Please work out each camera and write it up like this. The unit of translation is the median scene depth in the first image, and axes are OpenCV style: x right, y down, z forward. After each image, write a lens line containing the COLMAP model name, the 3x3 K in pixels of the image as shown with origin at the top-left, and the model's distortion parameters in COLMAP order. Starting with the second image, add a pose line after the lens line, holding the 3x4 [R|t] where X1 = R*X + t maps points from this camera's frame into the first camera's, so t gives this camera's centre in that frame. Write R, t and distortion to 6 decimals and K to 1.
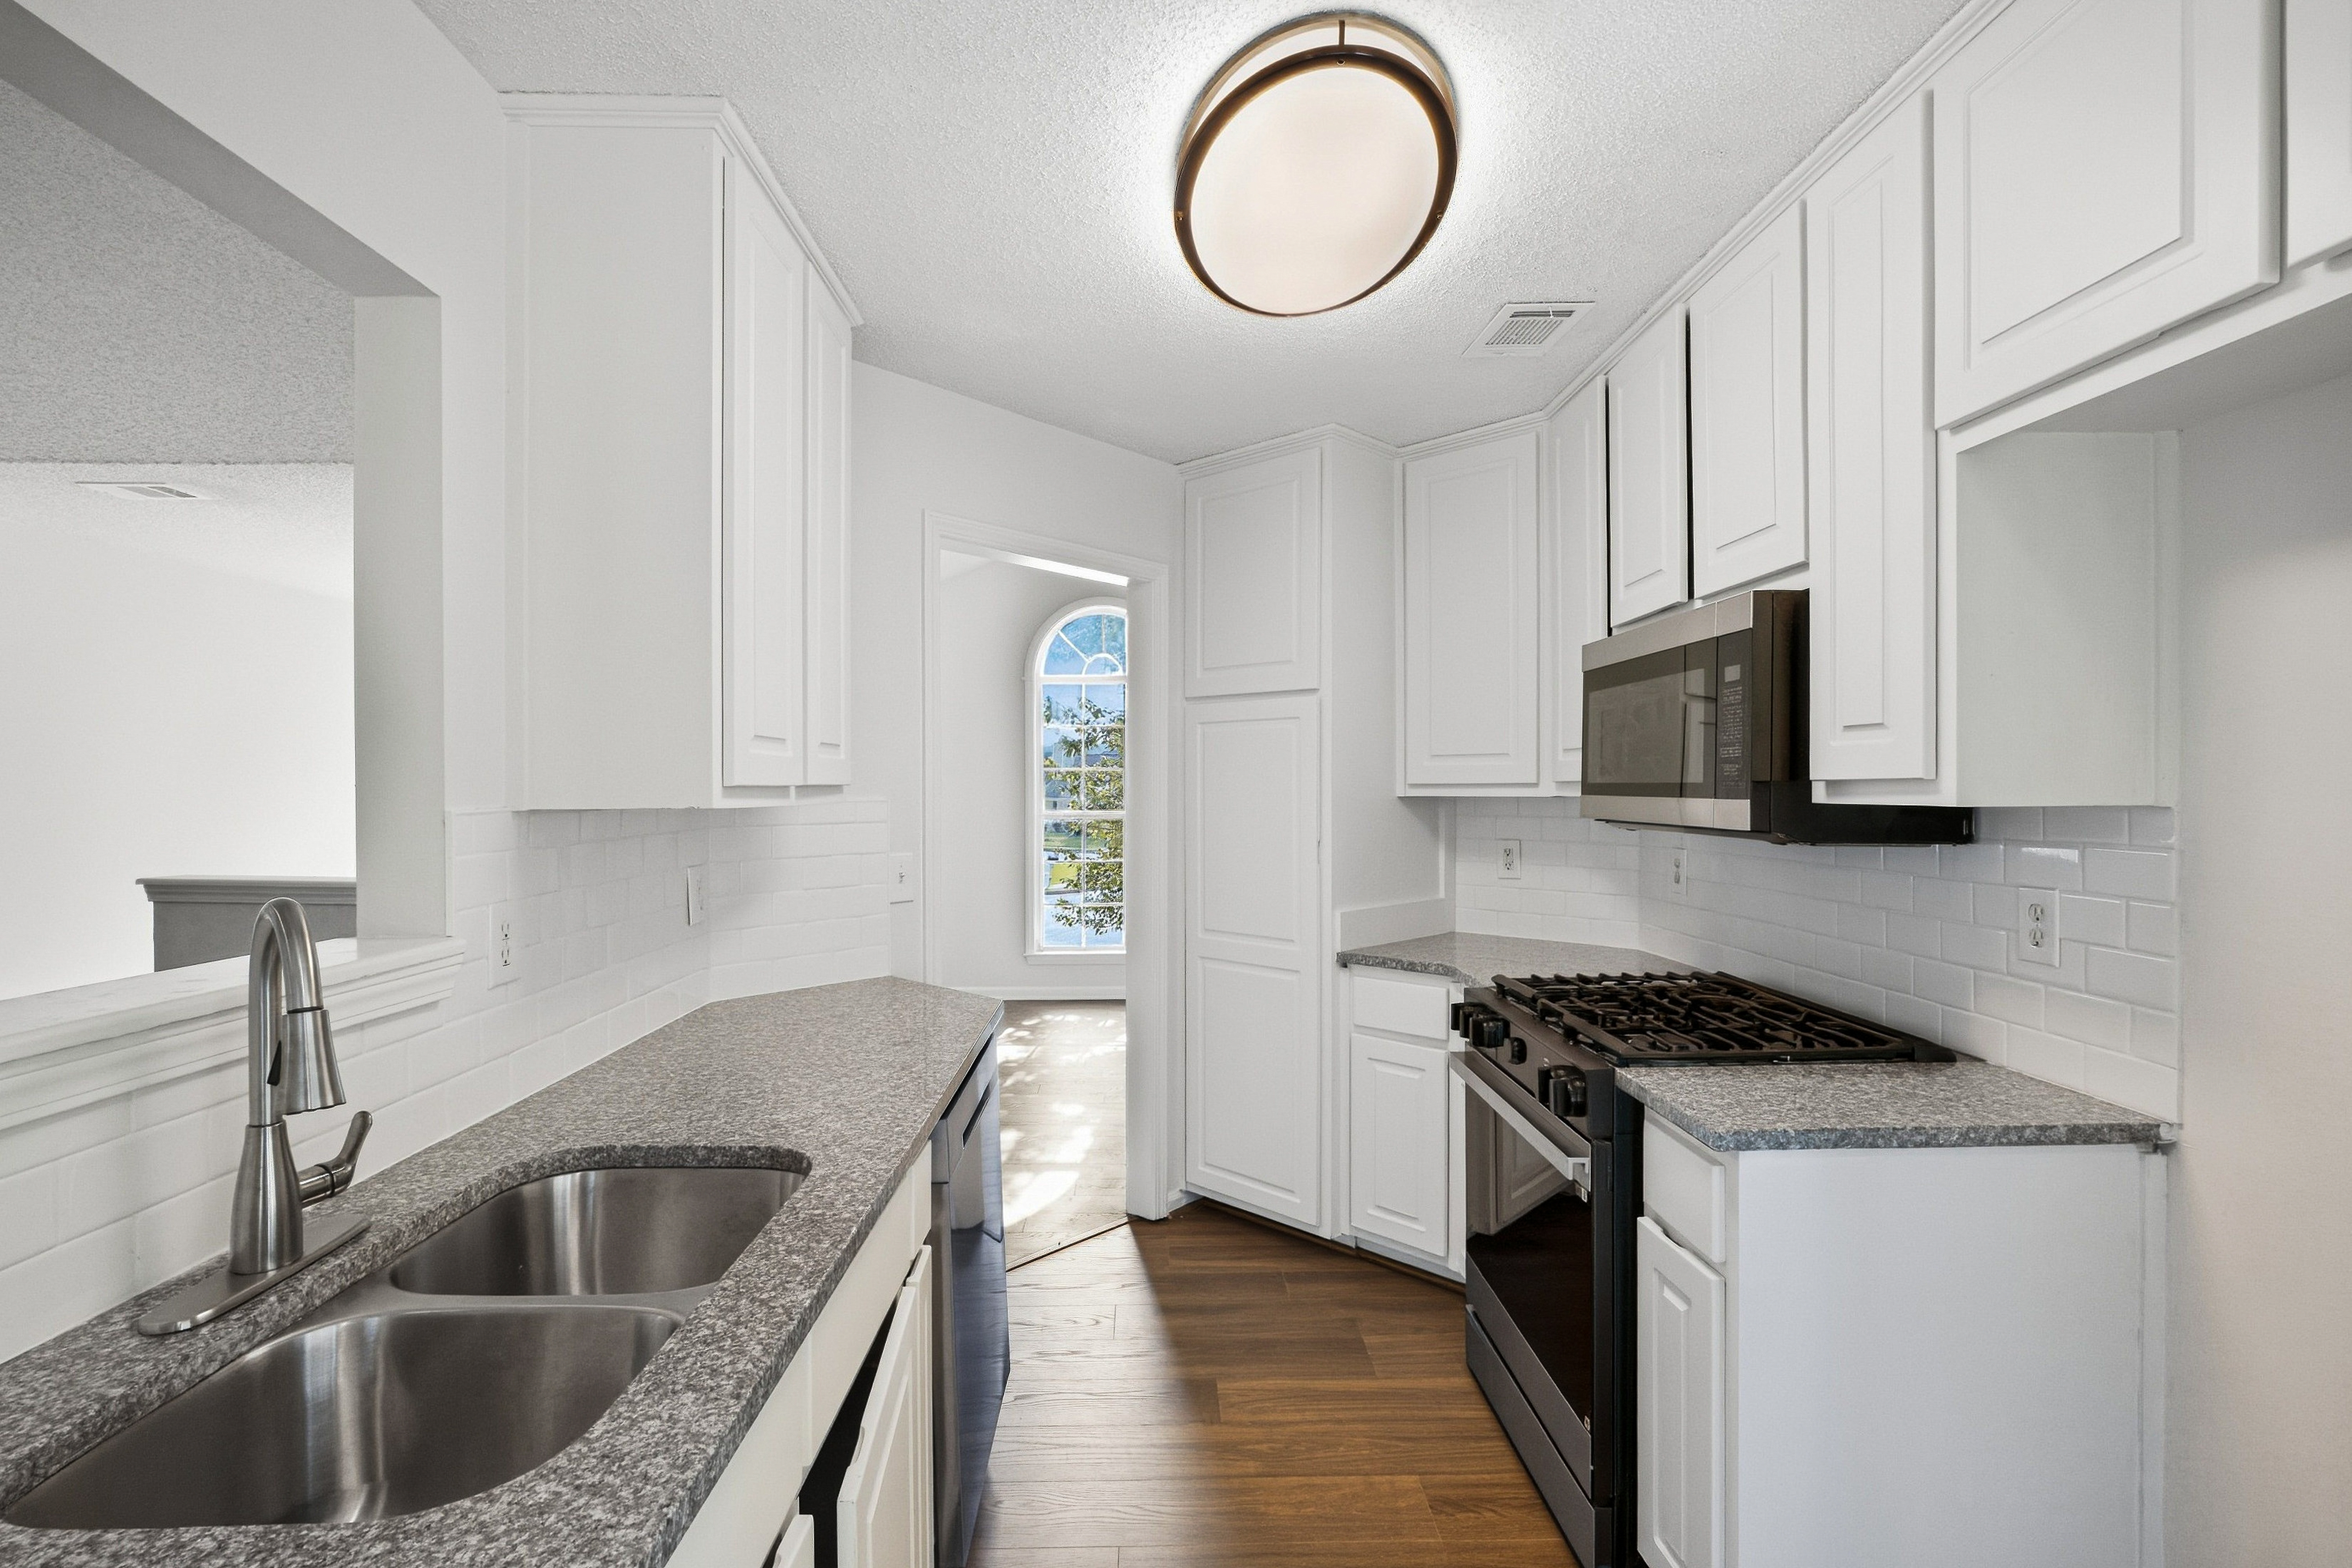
lens RADIAL K [[1072.5, 0, 1182.7], [0, 1072.5, 783.4], [0, 0, 1]] dist [-0.005280, 0.001010]
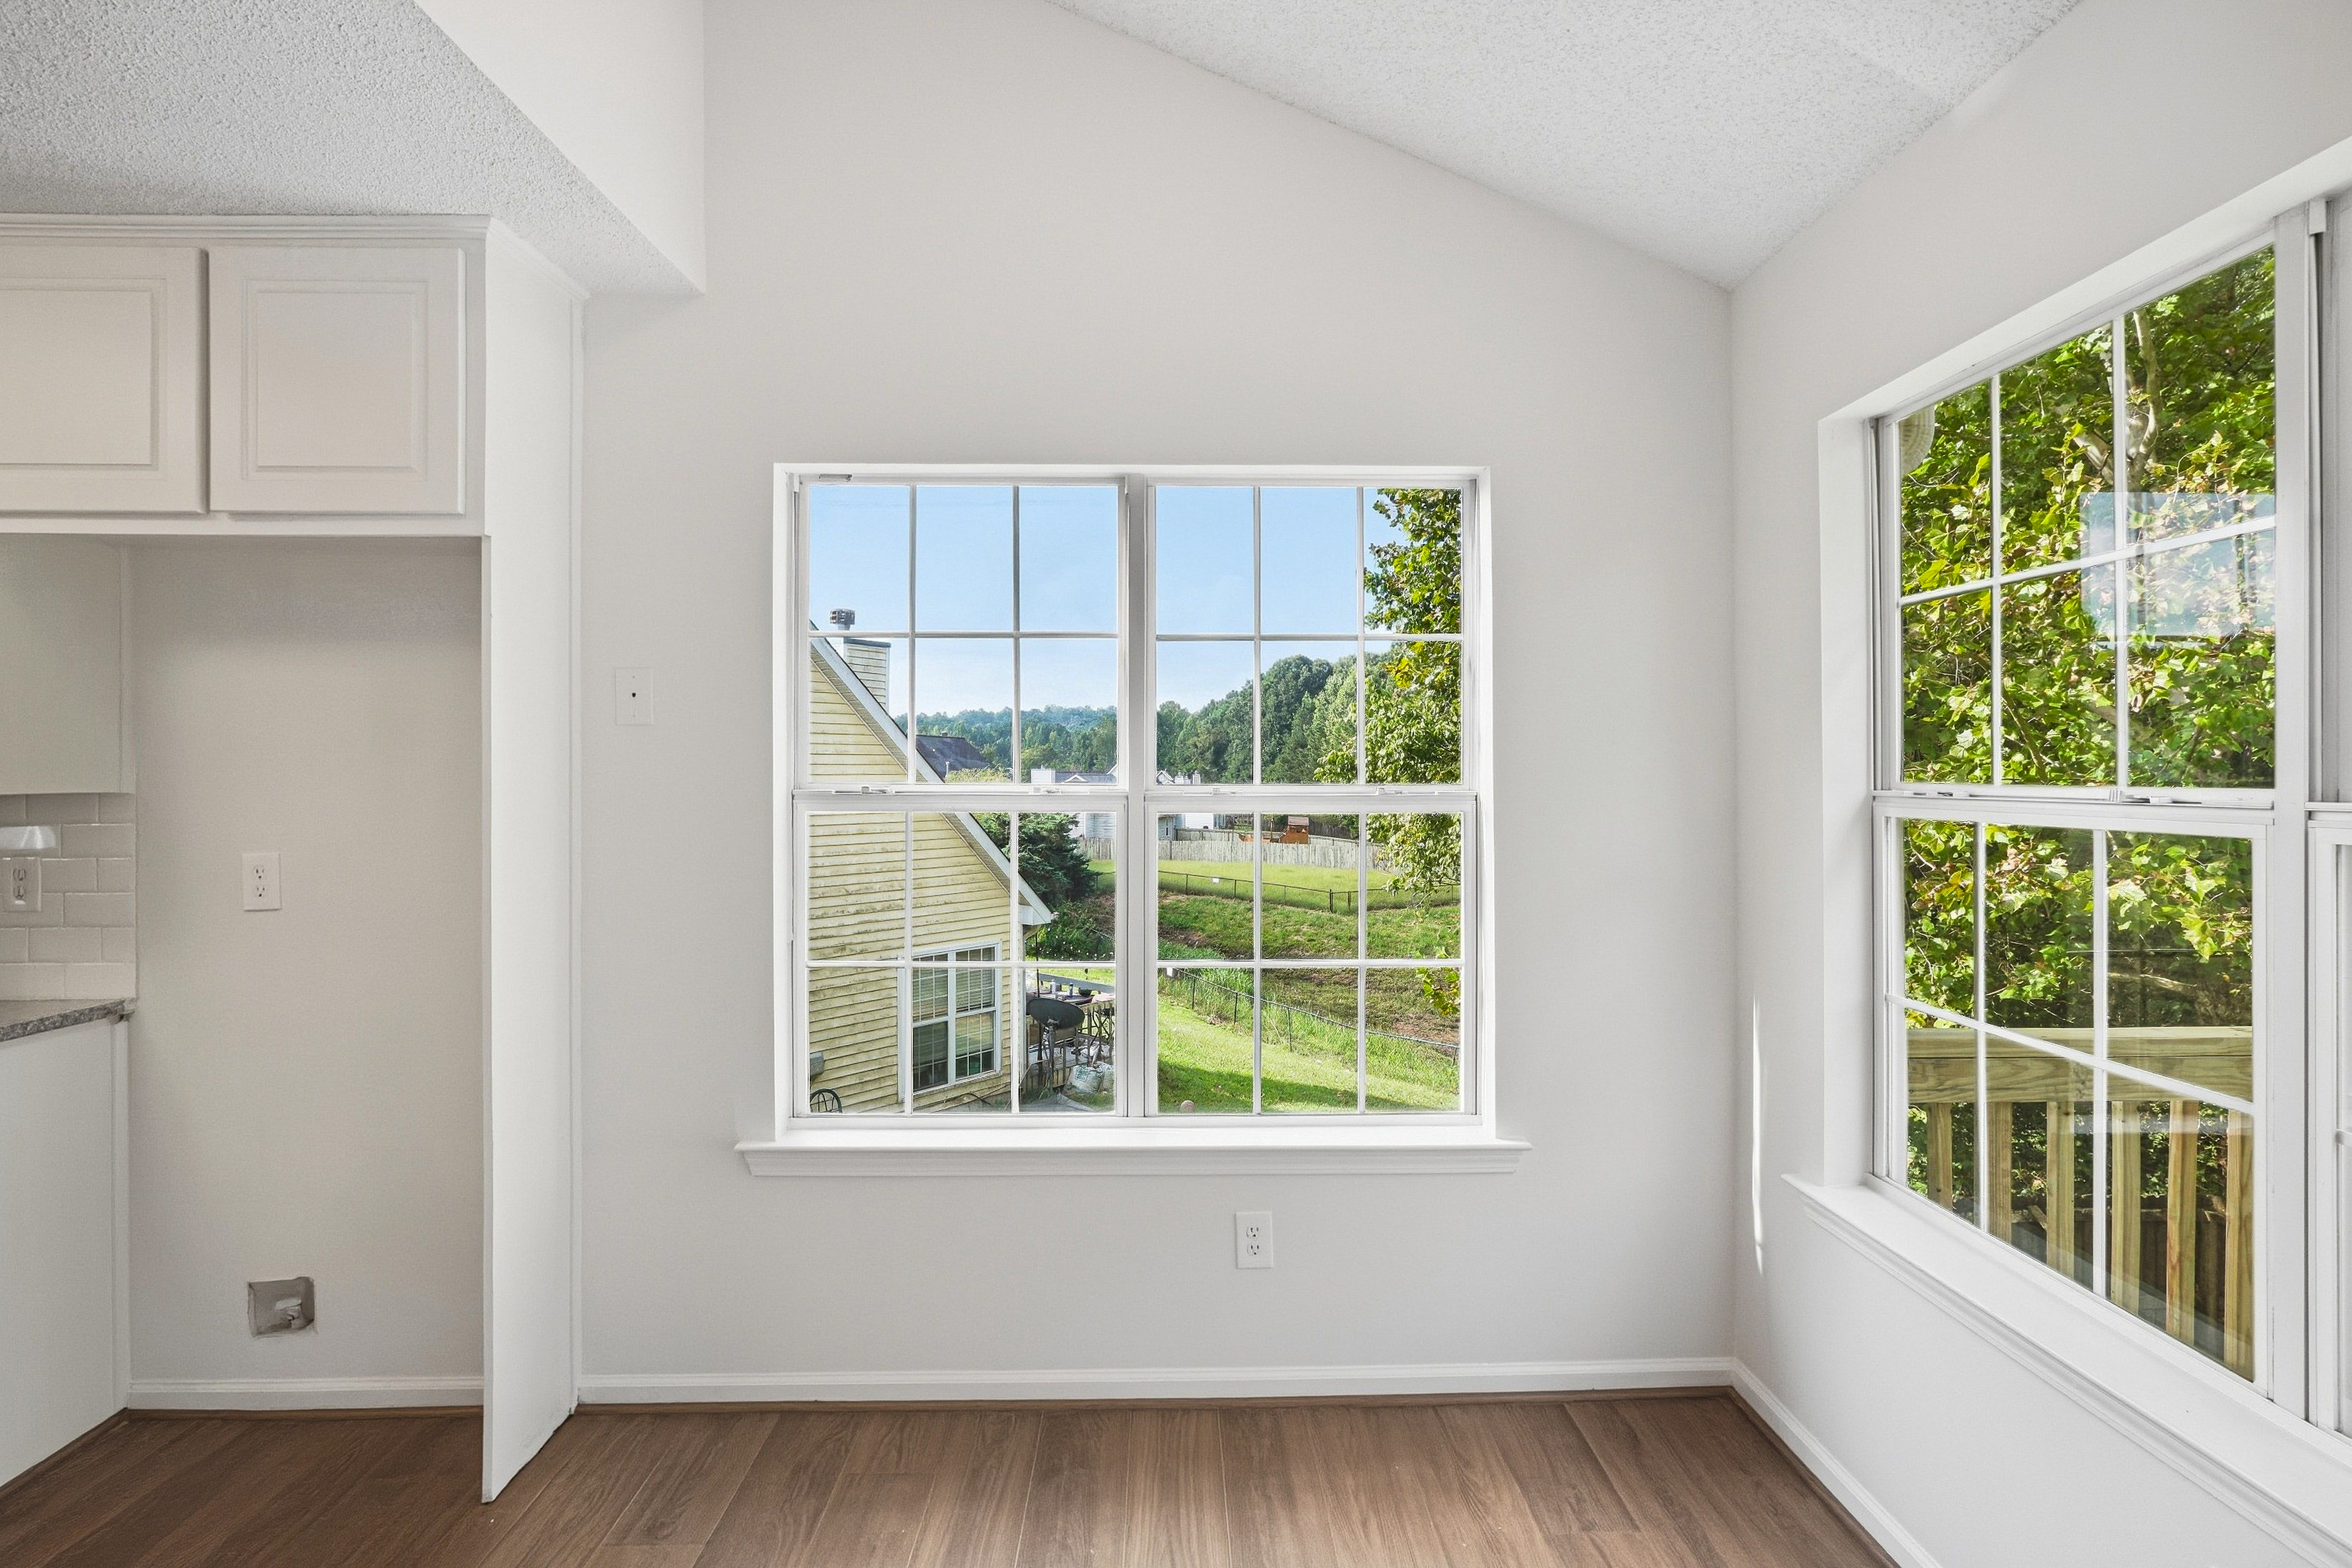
lens RADIAL K [[1072.5, 0, 1182.7], [0, 1072.5, 783.4], [0, 0, 1]] dist [-0.005280, 0.001010]
pose [[0.008896, -0.009043, 0.999920, -0.579990], [-0.004422, 0.999949, 0.009082, -0.009636], [-0.999951, -0.004503, 0.008855, -0.510409]]
